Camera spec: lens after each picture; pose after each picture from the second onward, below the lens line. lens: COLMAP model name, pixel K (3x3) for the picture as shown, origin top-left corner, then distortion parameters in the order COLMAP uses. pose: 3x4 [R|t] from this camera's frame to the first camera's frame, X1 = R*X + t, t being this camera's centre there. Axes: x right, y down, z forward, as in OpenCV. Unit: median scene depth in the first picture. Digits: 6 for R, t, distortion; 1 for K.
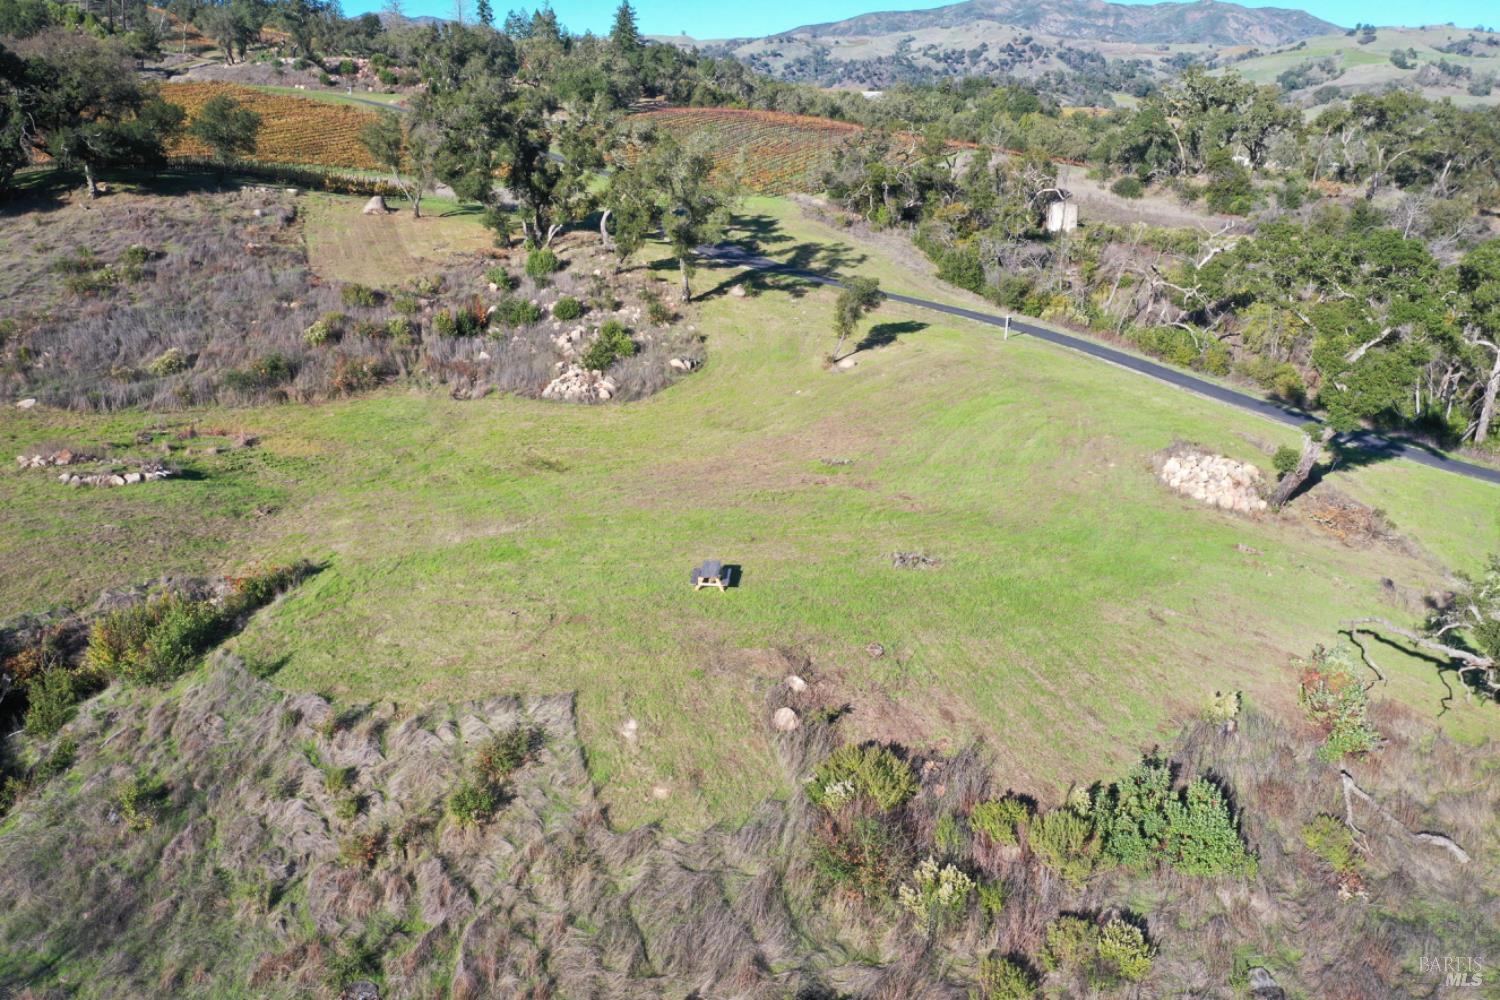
lens RADIAL K [[1222.7, 0, 750.0], [0, 1222.7, 500.0], [0, 0, 1]] dist [0.002715, -0.008021]
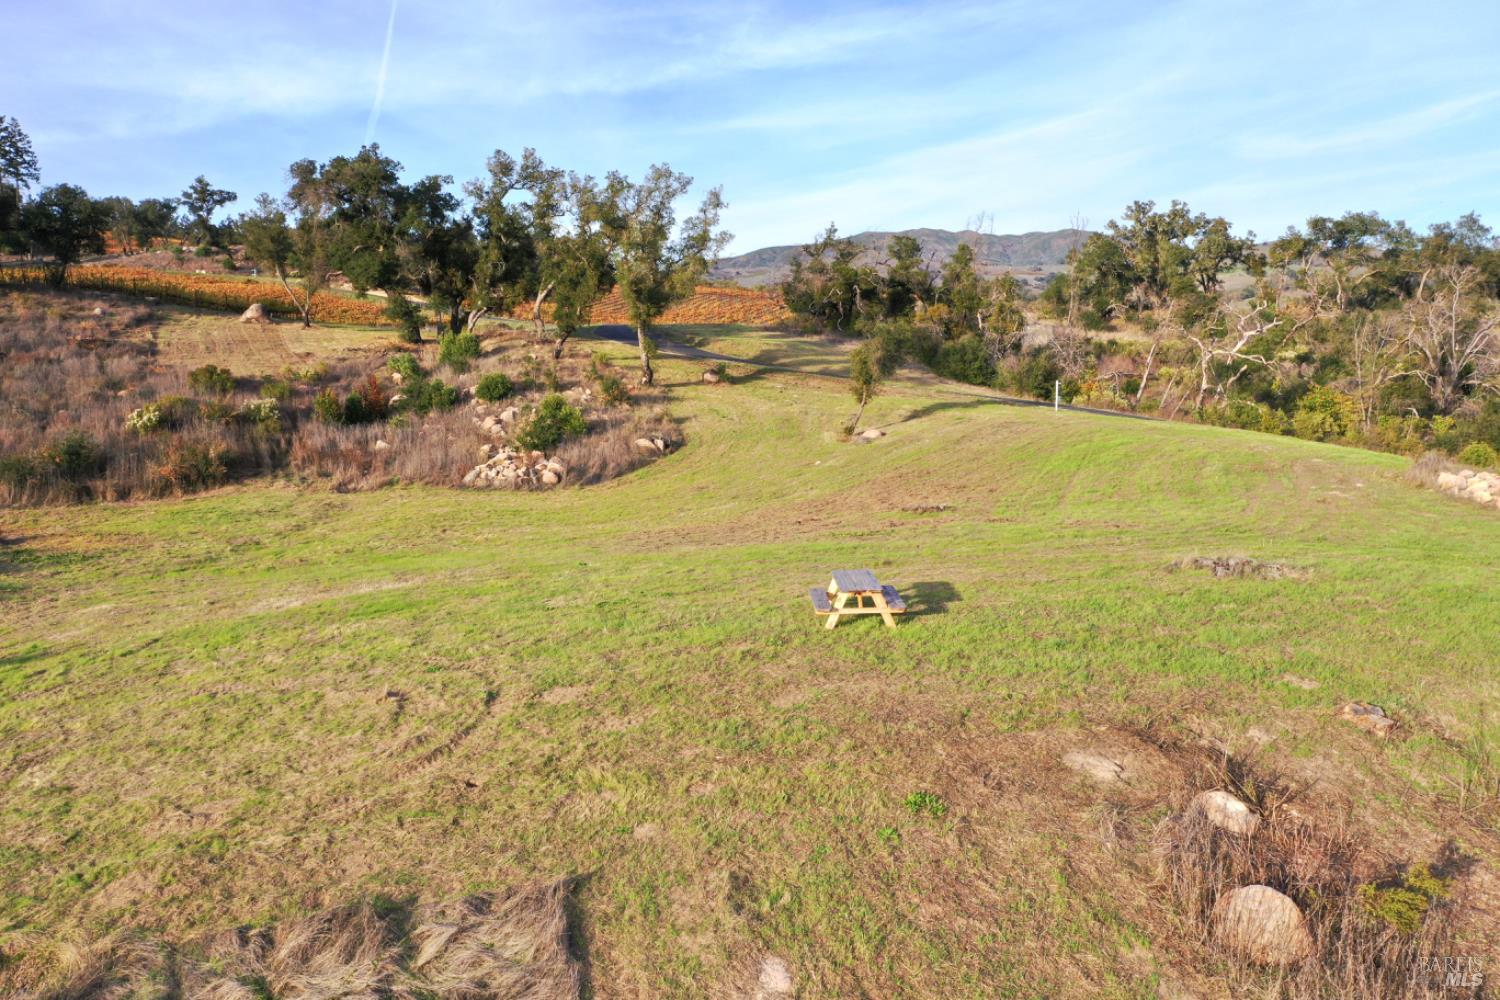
lens RADIAL K [[1185.5, 0, 750.0], [0, 1185.5, 500.0], [0, 0, 1]] dist [0.000286, -0.006730]
pose [[0.996587, -0.040399, 0.071985, -0.047805], [0.052271, 0.983791, -0.171531, 0.047846], [-0.063889, 0.174708, 0.982545, 0.280779]]
